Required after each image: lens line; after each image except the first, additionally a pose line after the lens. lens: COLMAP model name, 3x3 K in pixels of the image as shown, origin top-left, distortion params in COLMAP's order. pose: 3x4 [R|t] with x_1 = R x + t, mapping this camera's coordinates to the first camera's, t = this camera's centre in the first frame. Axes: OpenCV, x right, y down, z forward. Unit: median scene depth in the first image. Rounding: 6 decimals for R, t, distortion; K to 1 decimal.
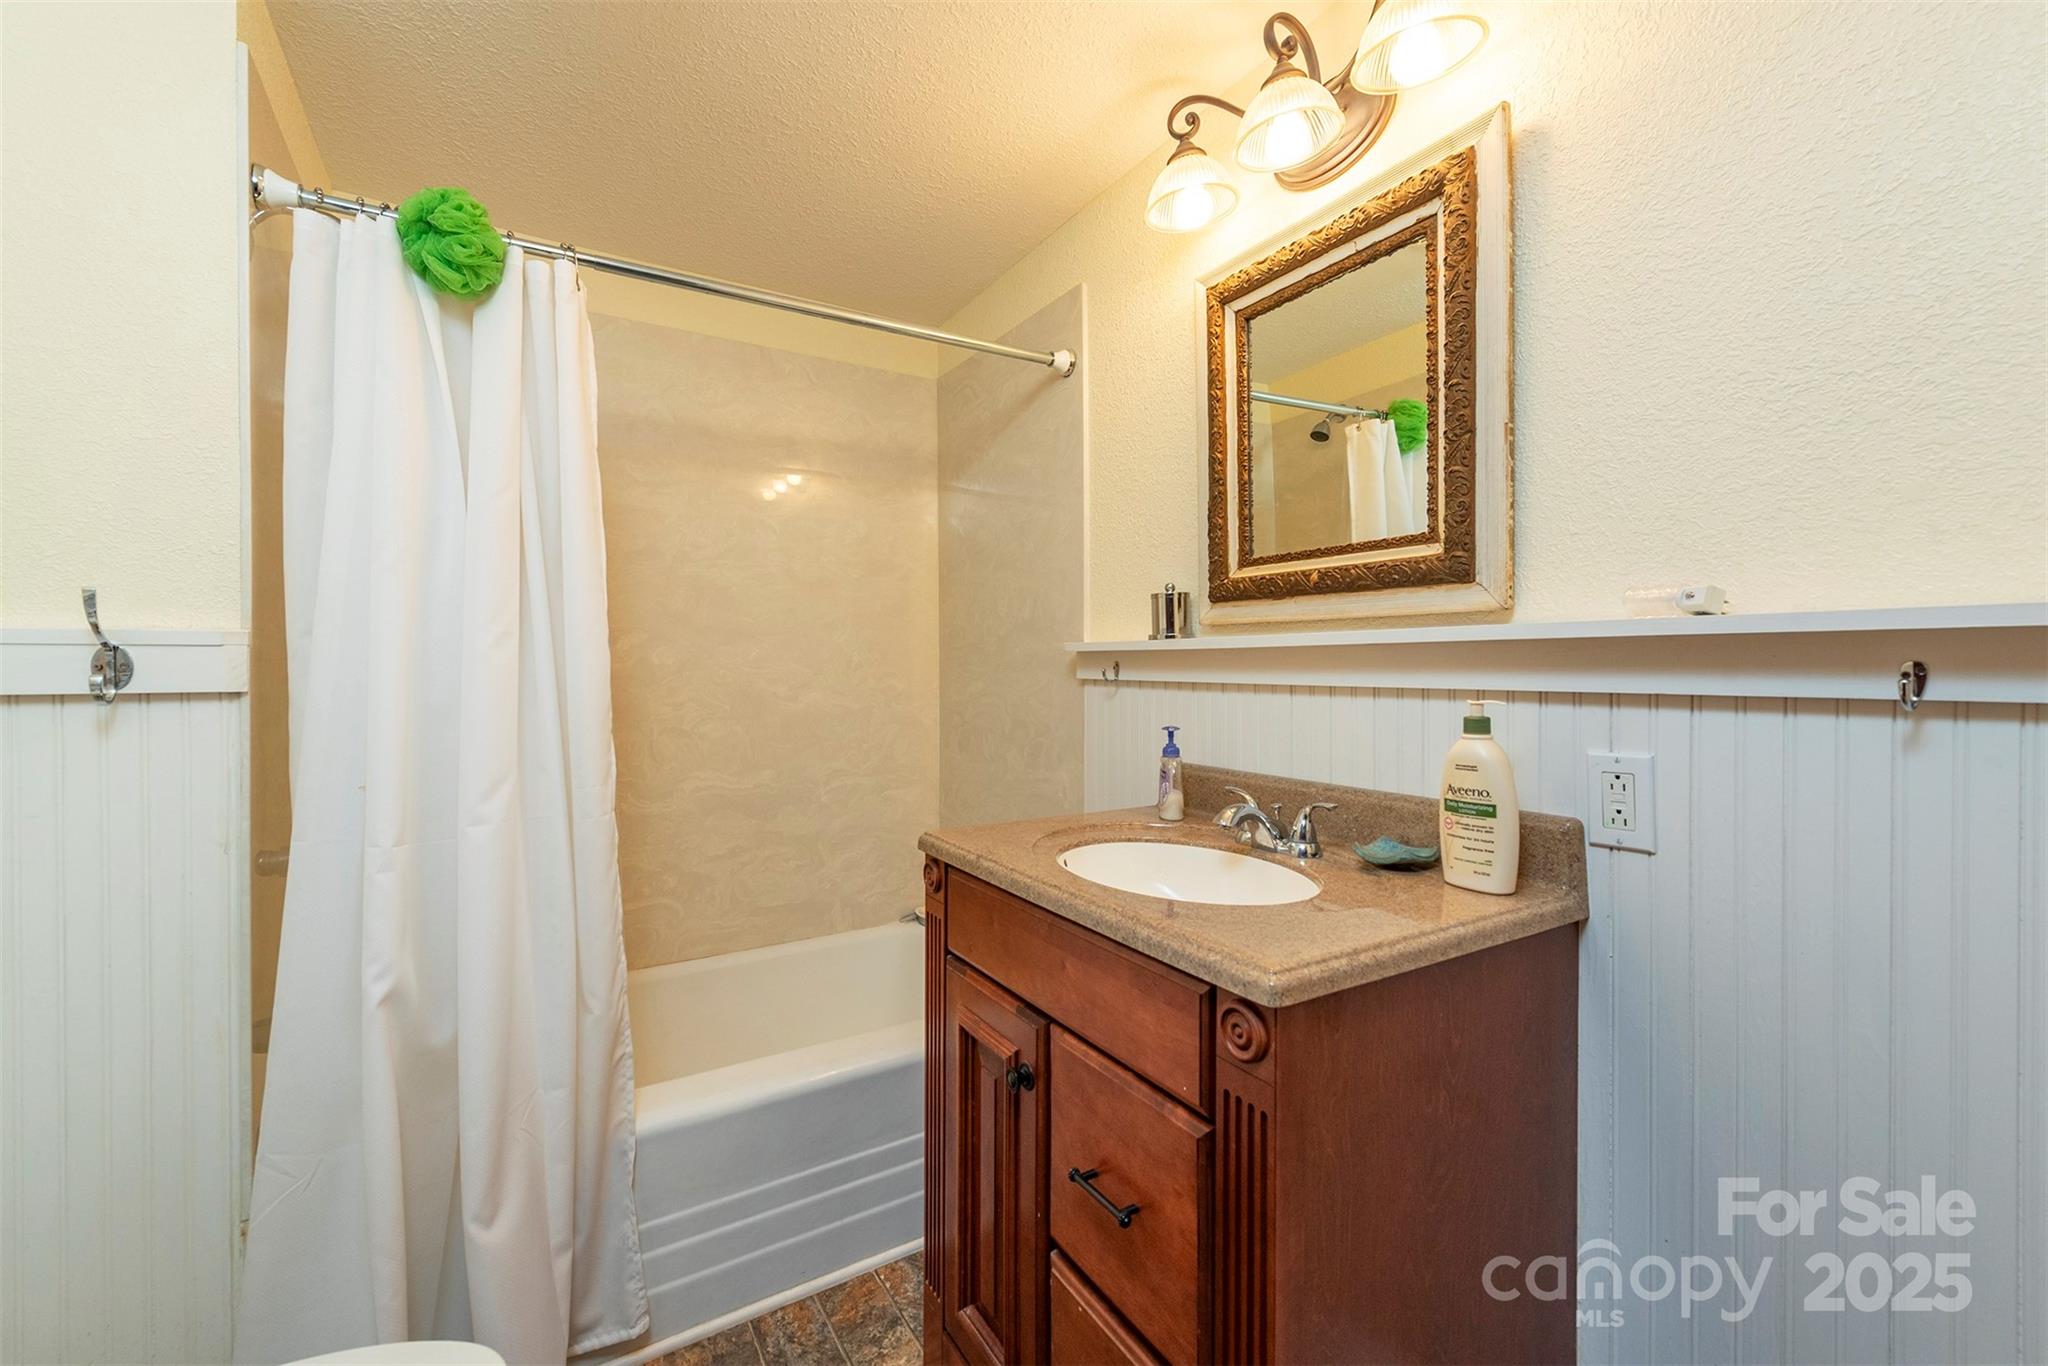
lens RADIAL K [[840.5, 0, 1024.4], [0, 840.5, 677.6], [0, 0, 1]] dist [0.007723, -0.000954]
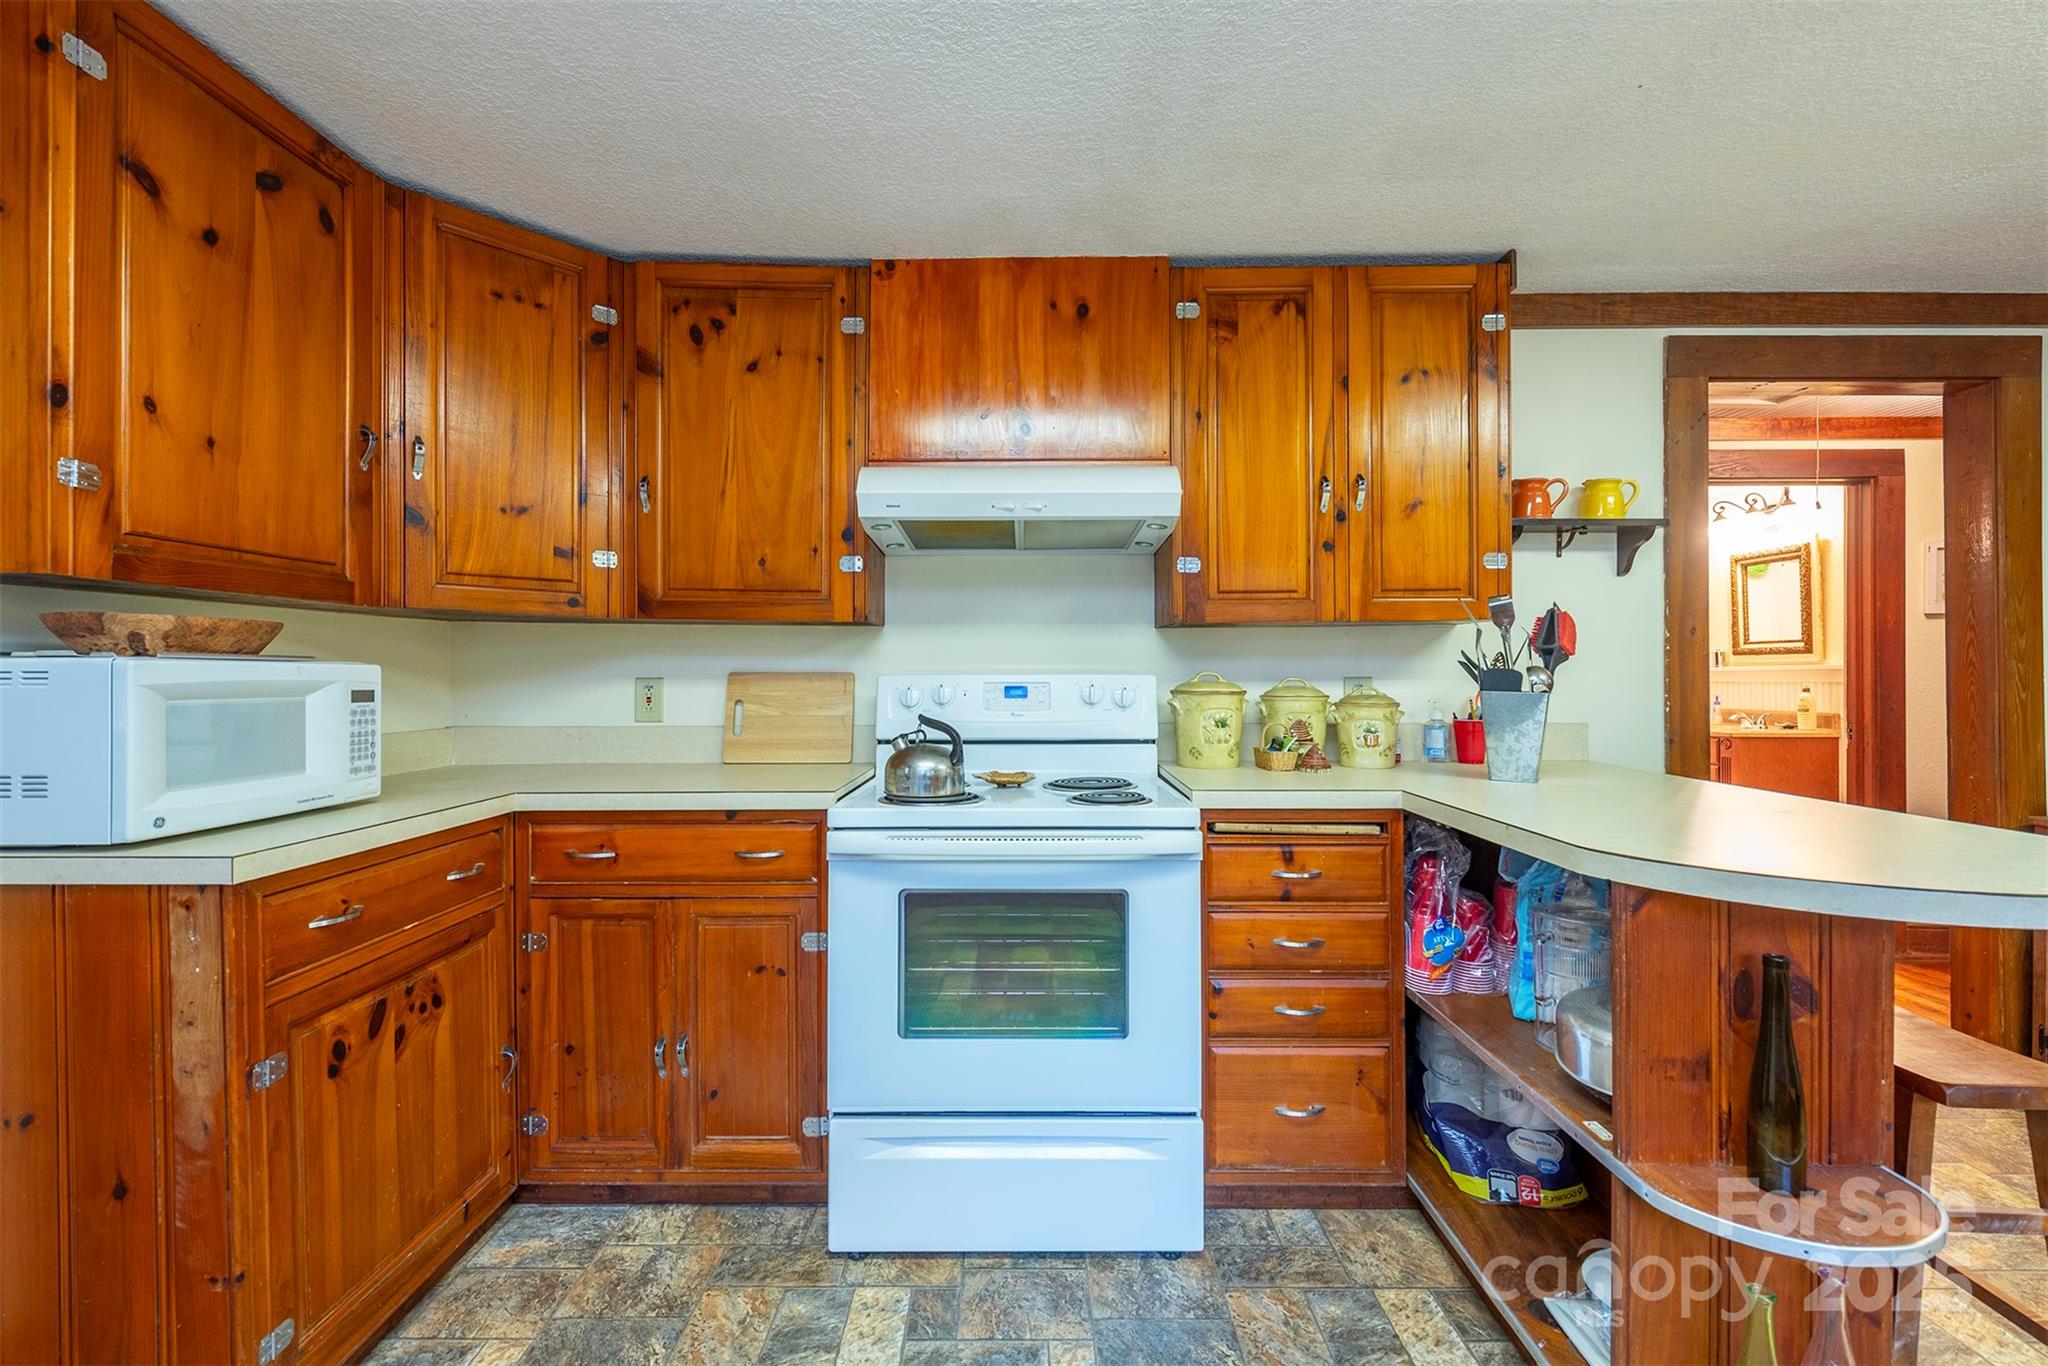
lens RADIAL K [[889.3, 0, 1017.0], [0, 889.3, 670.0], [0, 0, 1]] dist [0.016741, 0.000373]
pose [[0.851522, -0.007572, -0.524264, -0.302011], [-0.004862, 0.999739, -0.022335, 0.053399], [0.524296, 0.021568, 0.851263, -3.344338]]
